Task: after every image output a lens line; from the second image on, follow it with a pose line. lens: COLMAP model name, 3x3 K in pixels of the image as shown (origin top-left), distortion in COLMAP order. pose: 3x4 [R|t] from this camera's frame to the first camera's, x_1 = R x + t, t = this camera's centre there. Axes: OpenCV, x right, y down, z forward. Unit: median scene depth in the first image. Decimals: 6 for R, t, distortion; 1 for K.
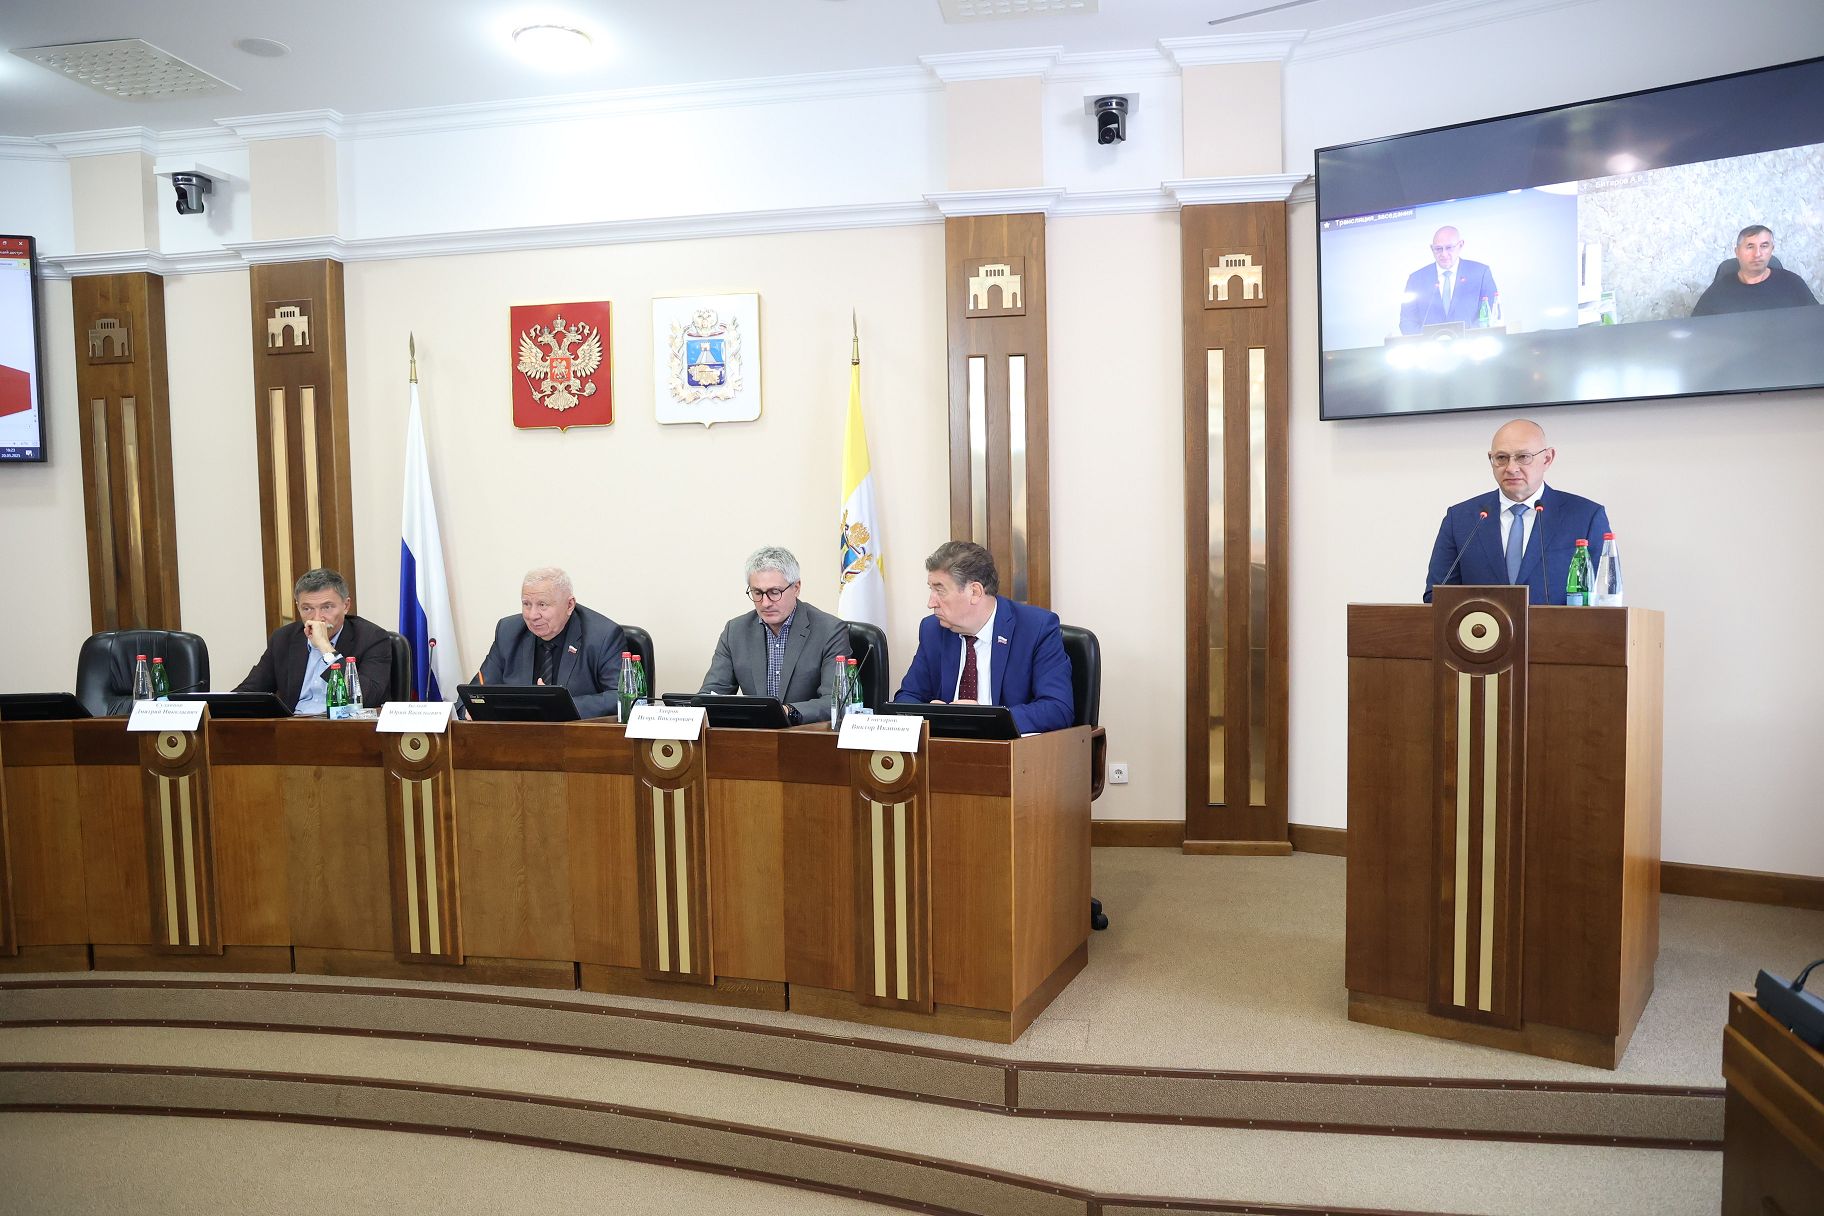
lens RADIAL K [[1225.7, 0, 921.2], [0, 1225.7, 606.4], [0, 0, 1]] dist [0.055683, 0.001273]
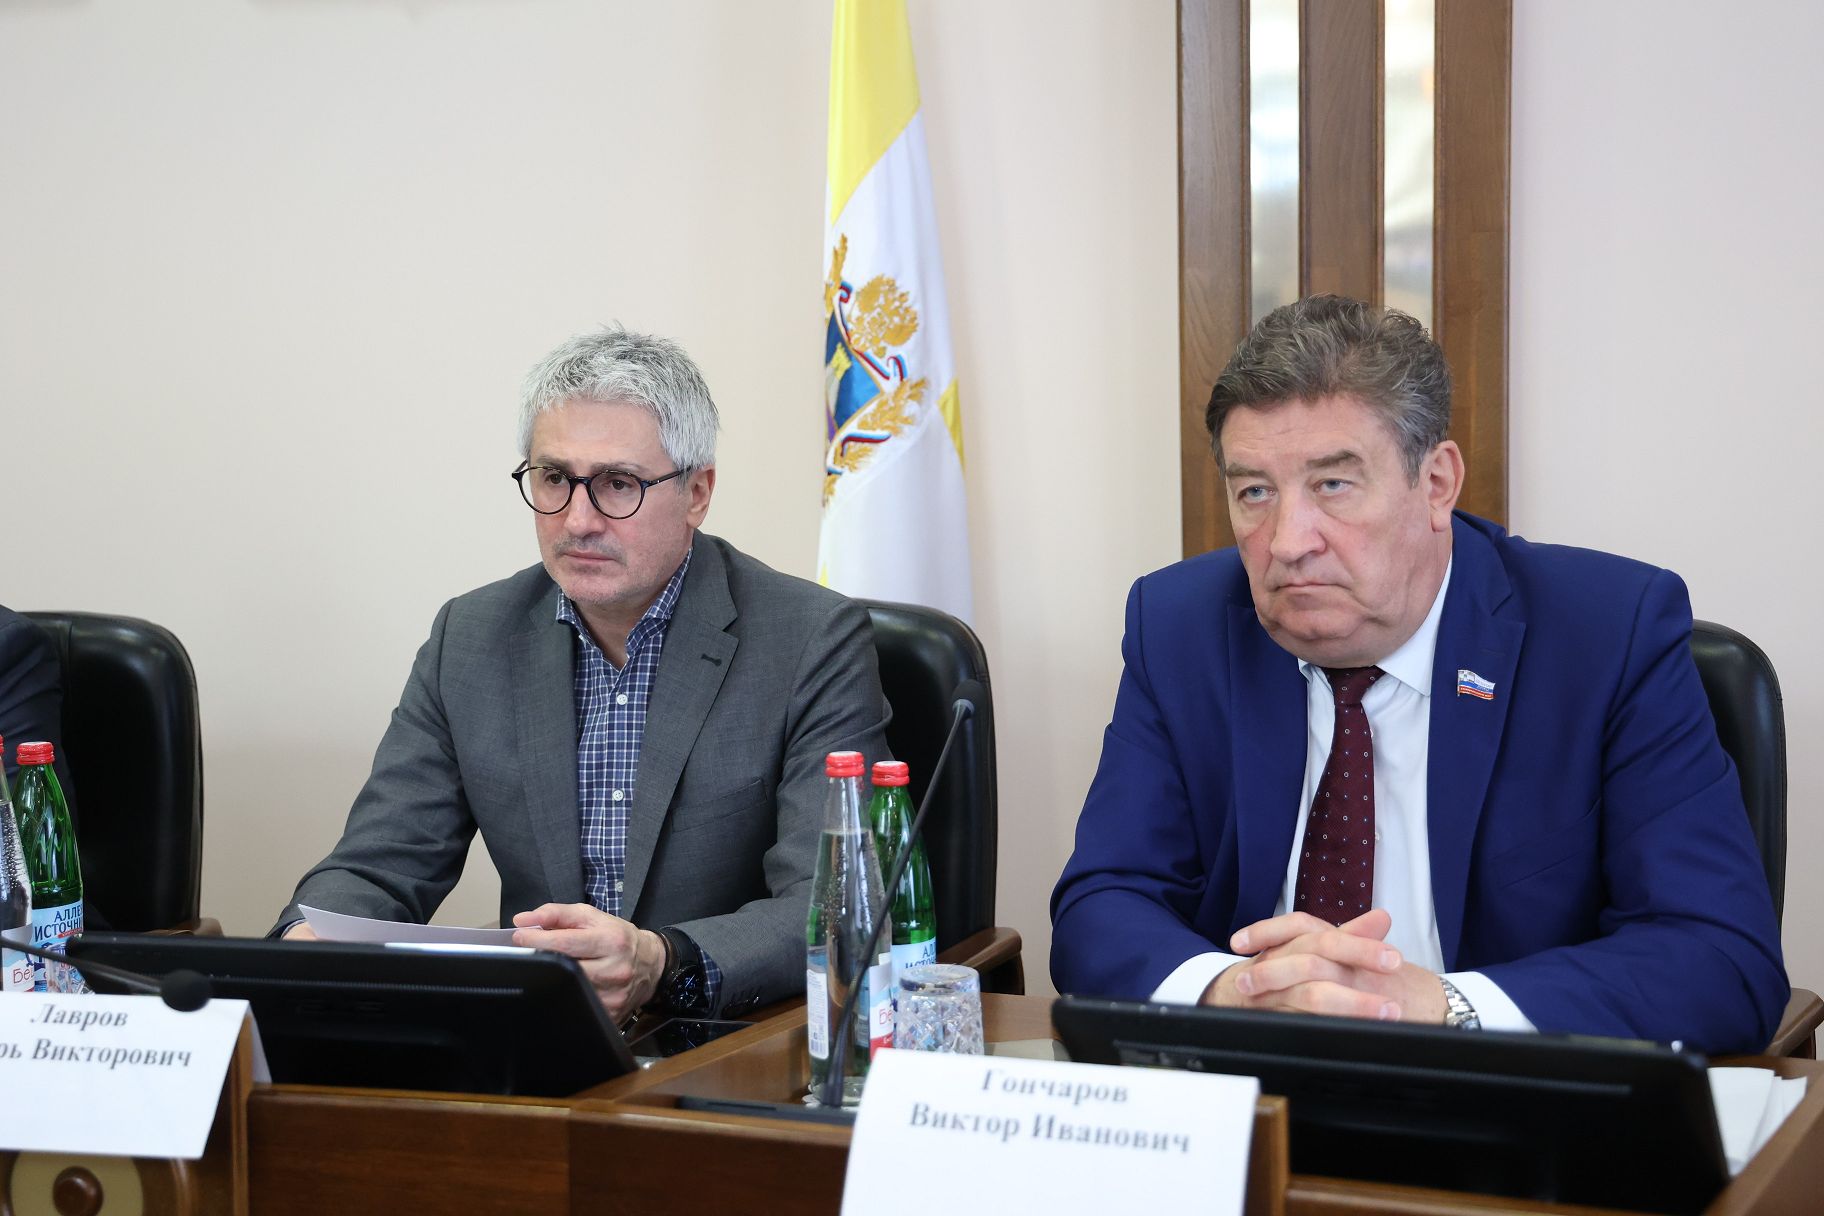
lens RADIAL K [[2625.0, 0, 911.8], [0, 2625.0, 613.3], [0, 0, 1]] dist [0.244175, 0.000000]
pose [[0.999658, -0.005958, -0.025481, -0.032438], [0.006672, 0.999584, 0.028053, -0.002338], [0.025304, -0.028213, 0.999282, 0.394476]]
